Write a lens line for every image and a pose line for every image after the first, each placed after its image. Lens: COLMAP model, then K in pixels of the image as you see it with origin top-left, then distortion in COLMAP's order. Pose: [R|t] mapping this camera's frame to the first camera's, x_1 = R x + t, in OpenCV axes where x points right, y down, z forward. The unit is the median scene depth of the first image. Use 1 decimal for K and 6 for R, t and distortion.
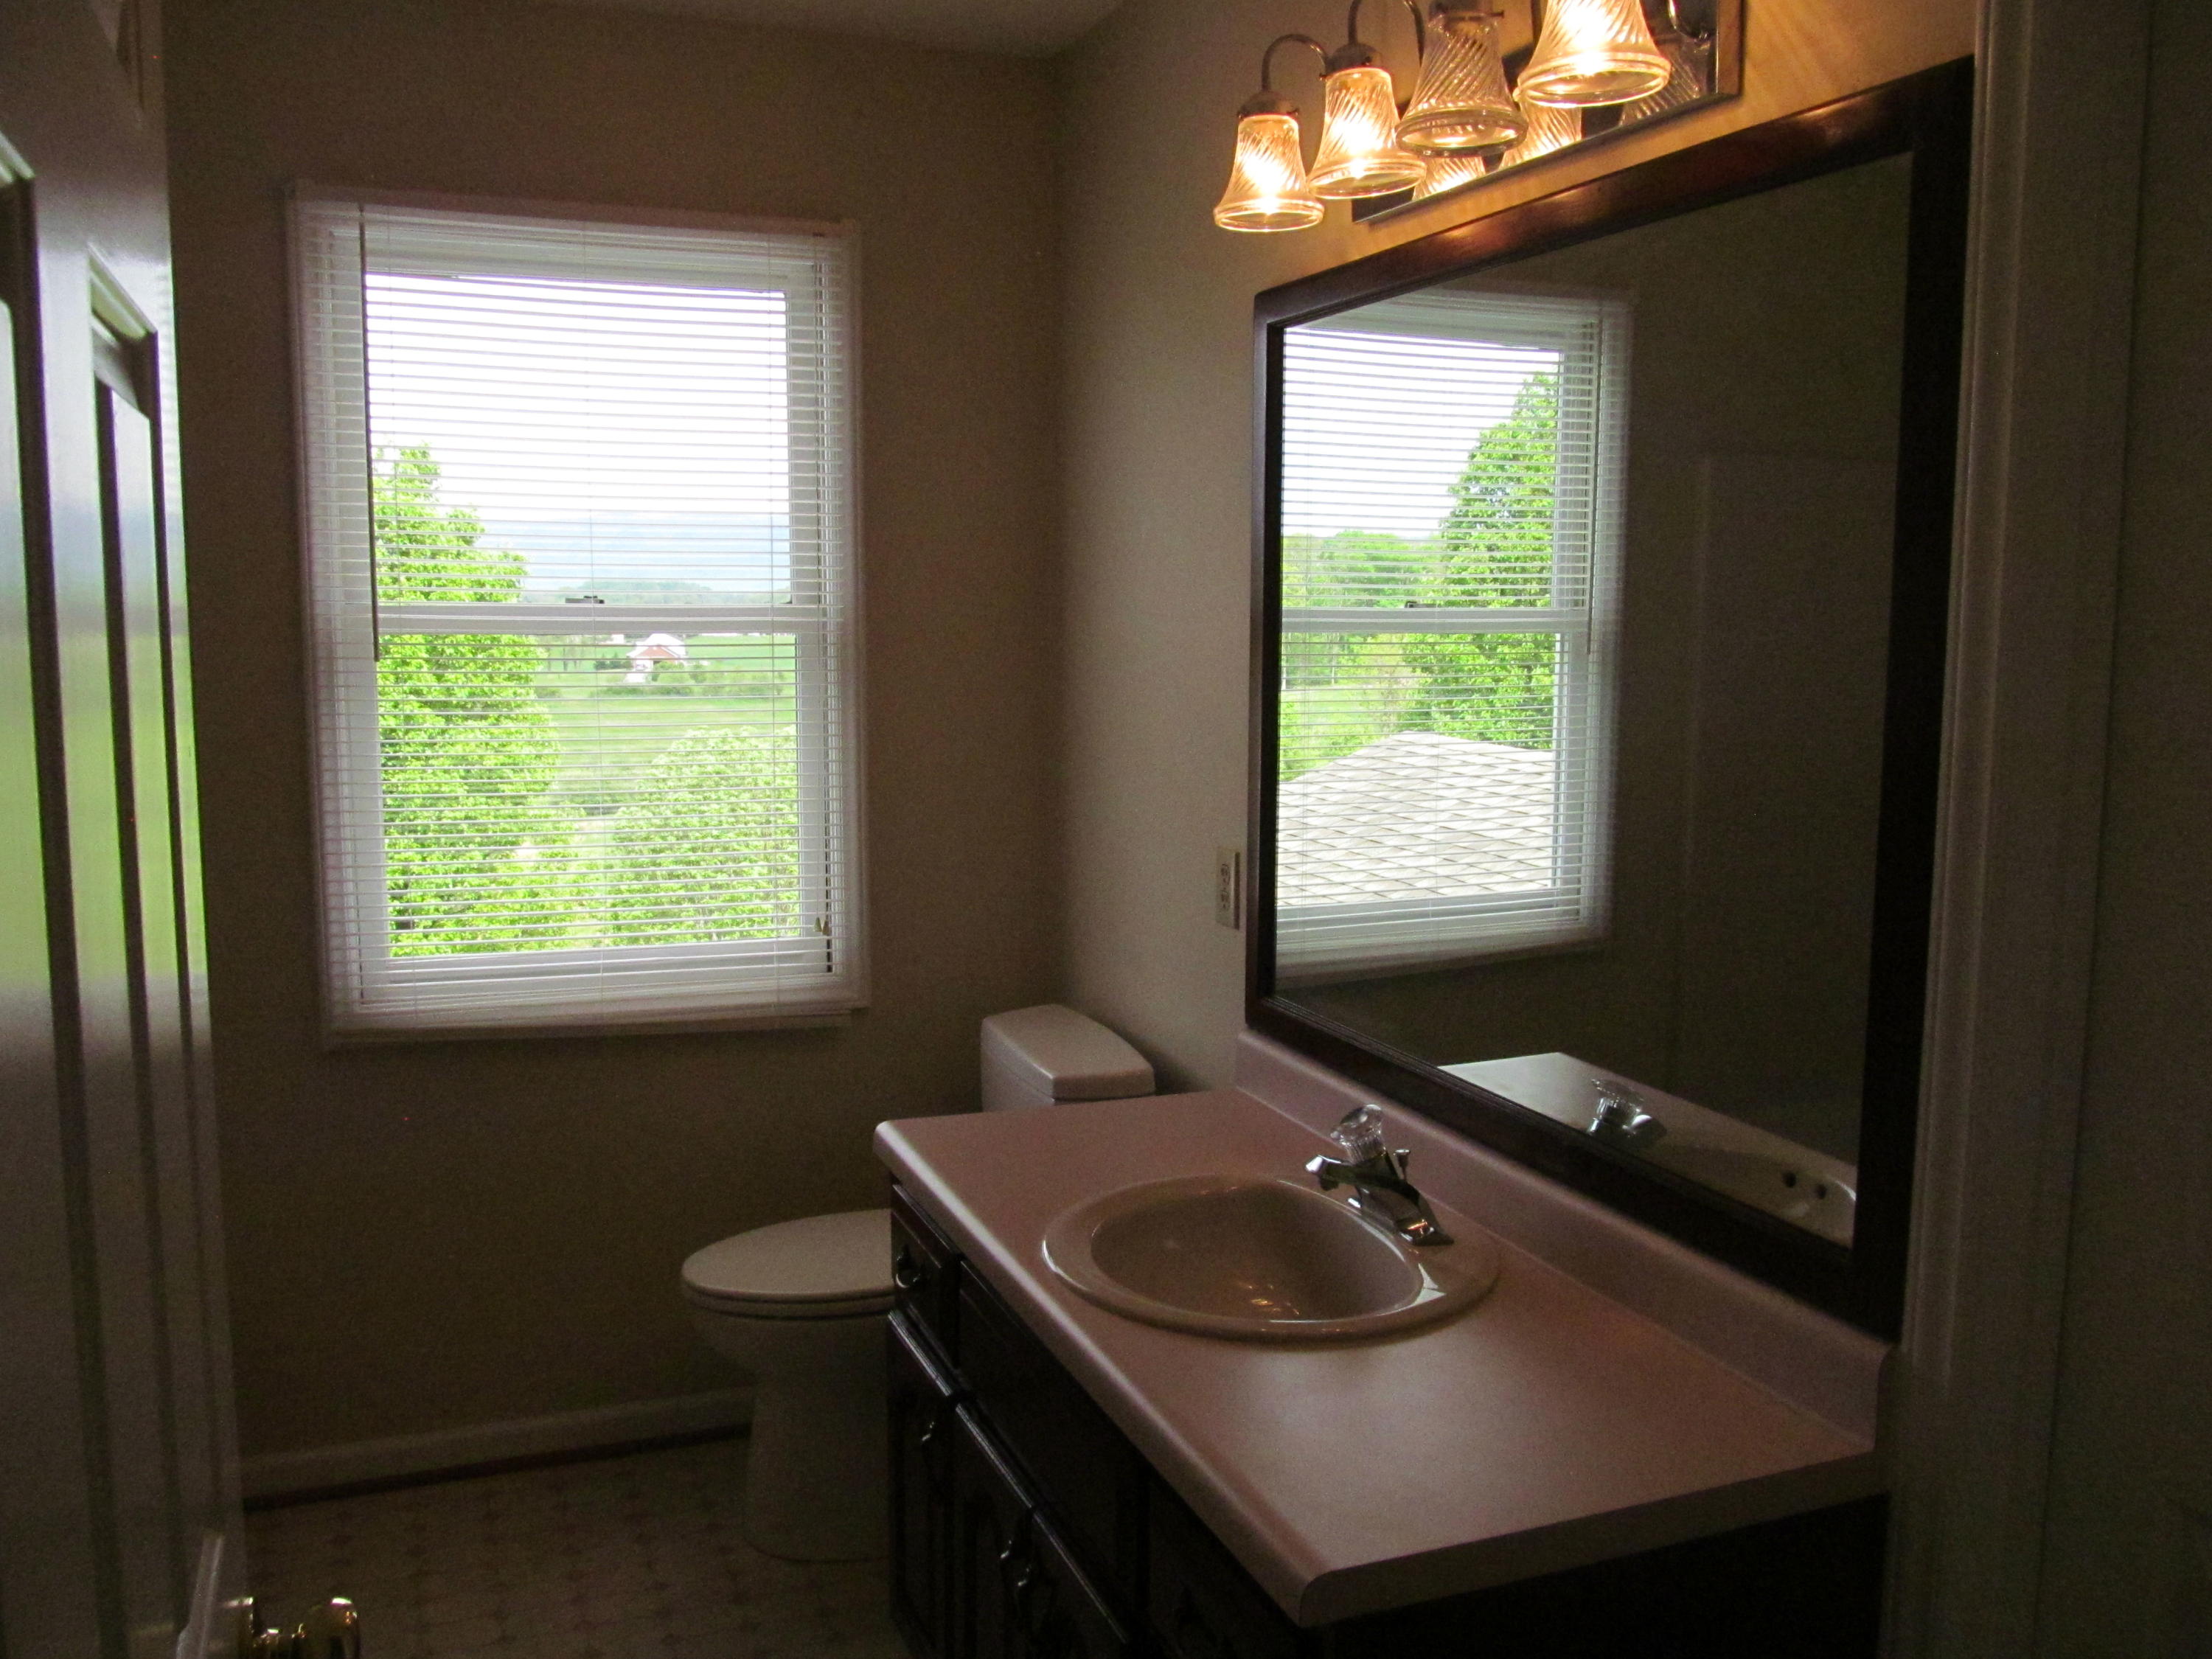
lens RADIAL K [[1829.6, 0, 1095.5], [0, 1829.6, 836.9], [0, 0, 1]] dist [-0.073546, 0.038094]
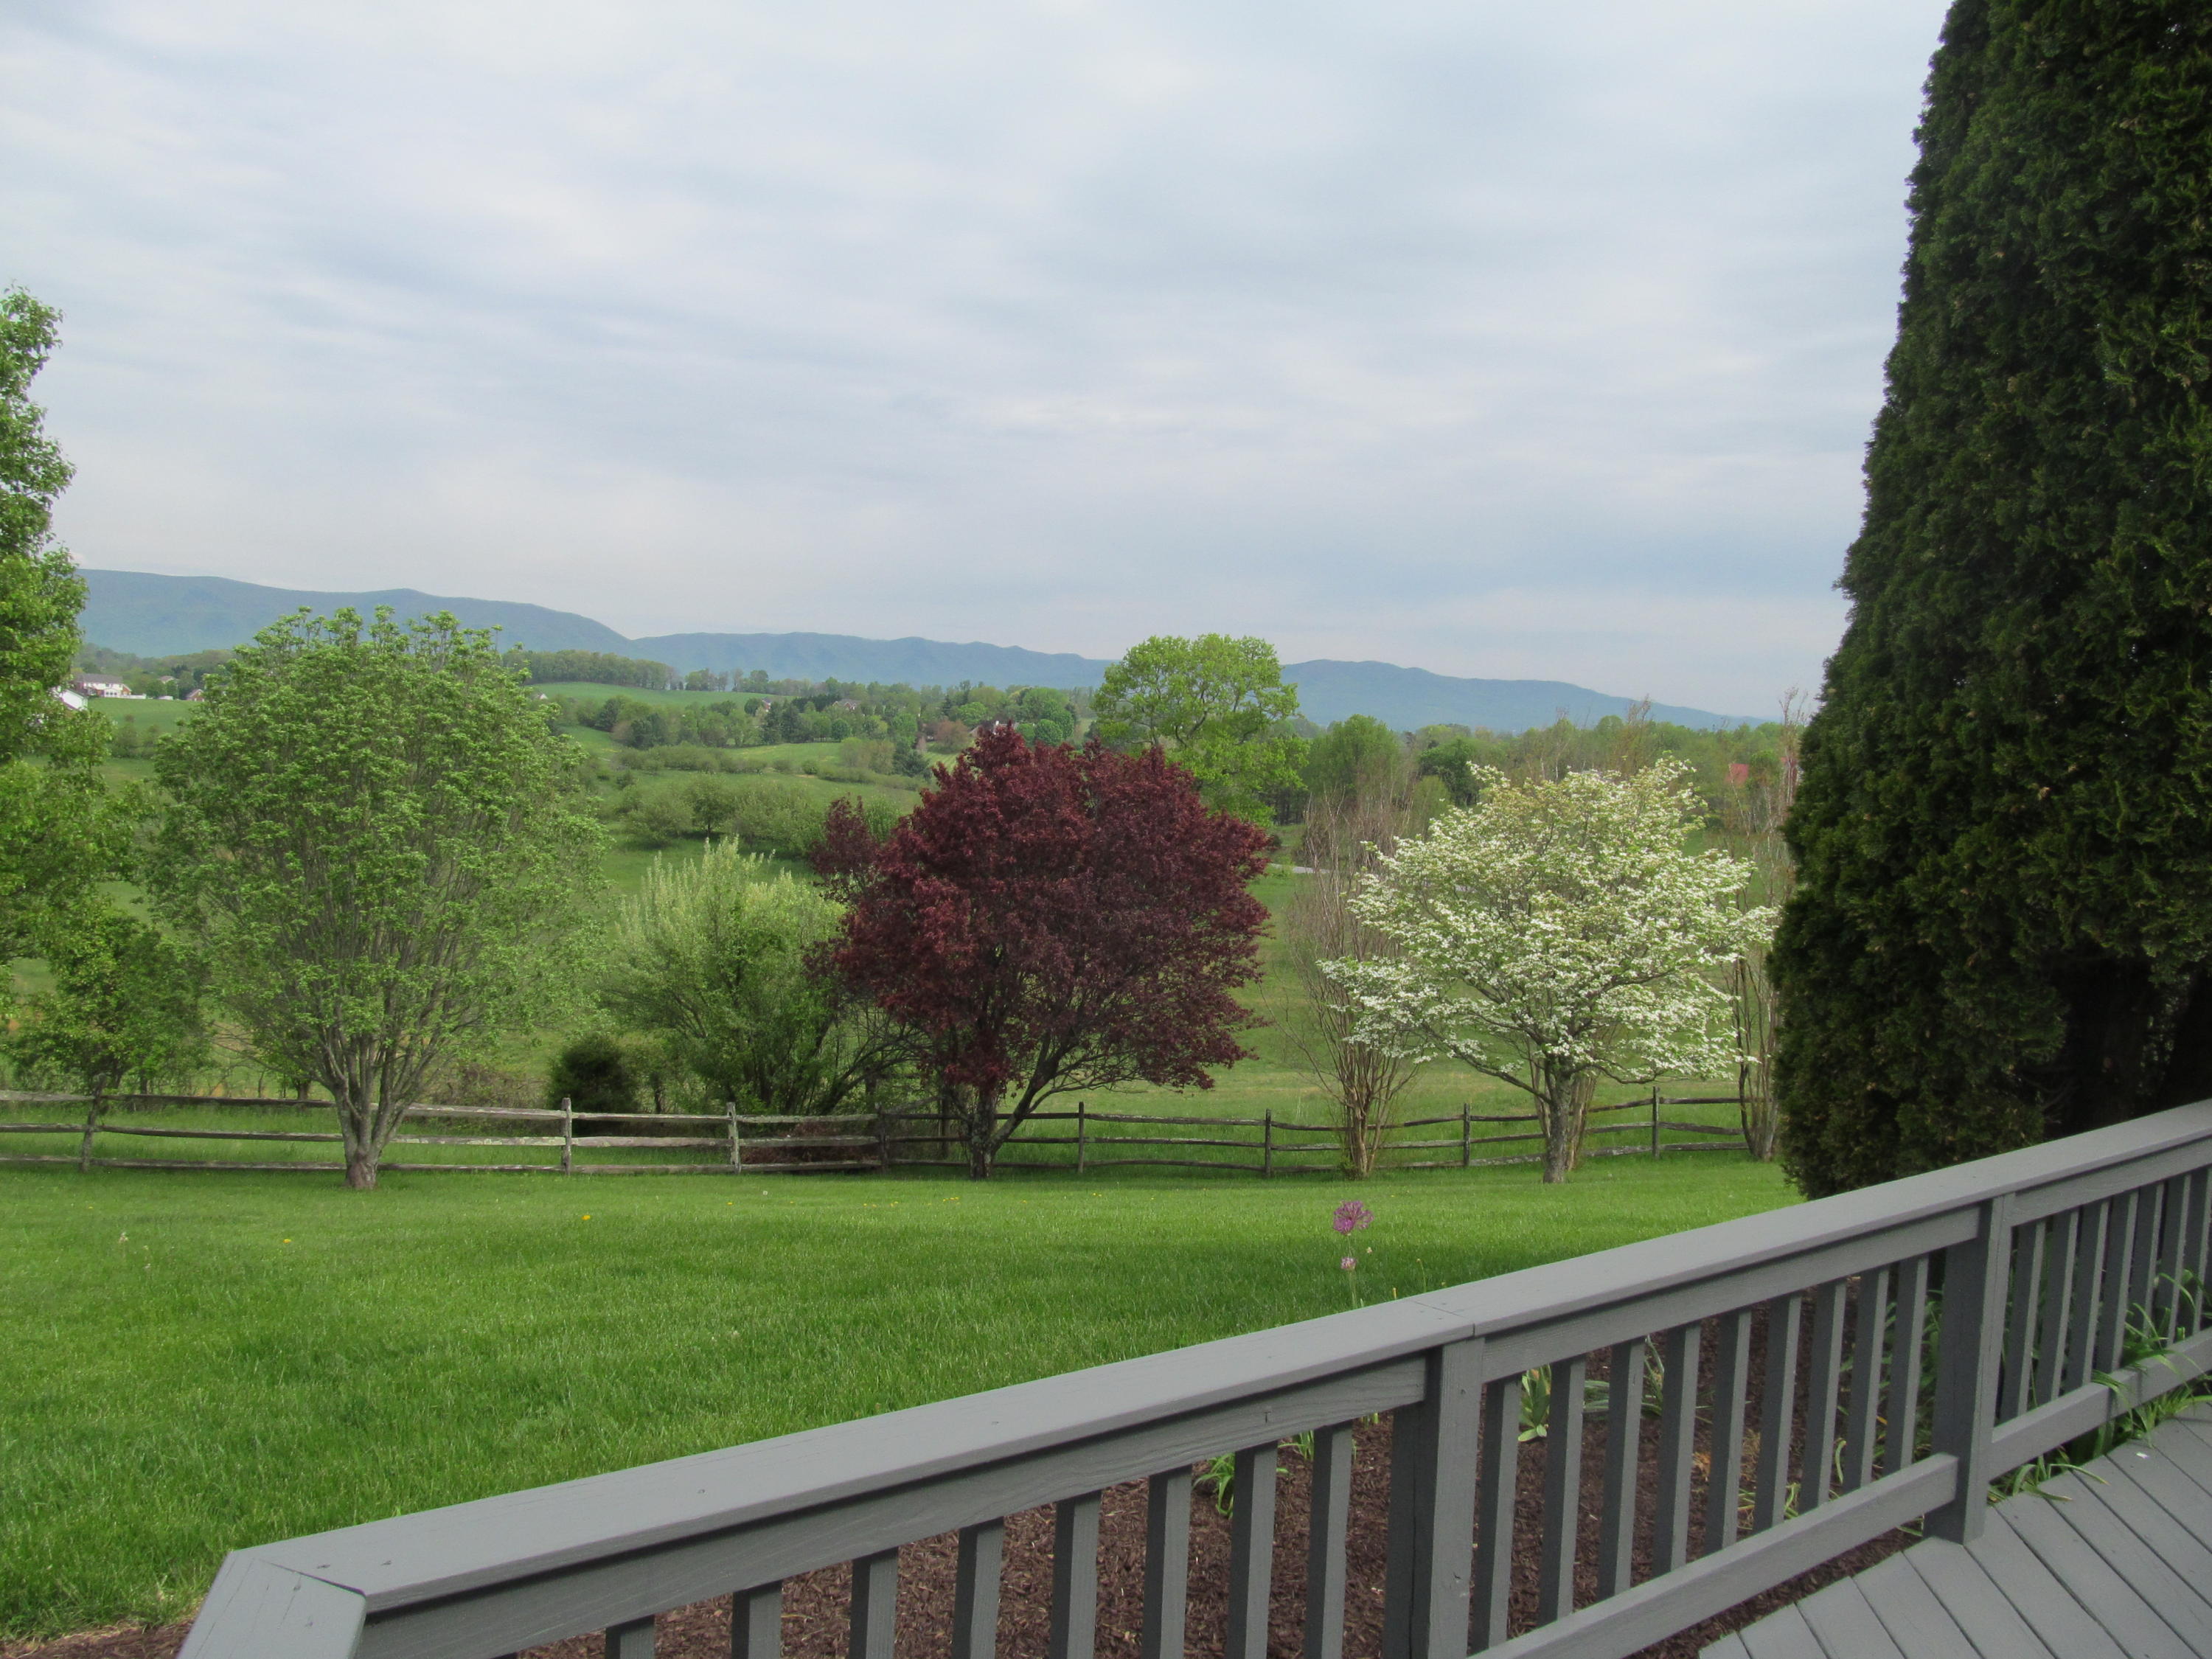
lens RADIAL K [[1829.6, 0, 1096.7], [0, 1829.6, 826.4], [0, 0, 1]] dist [-0.073546, 0.038094]
pose [[0.955957, 0.018221, 0.292942, -0.128210], [-0.001649, 0.998389, -0.056718, 0.060284], [-0.293504, 0.053737, 0.954446, 0.266170]]
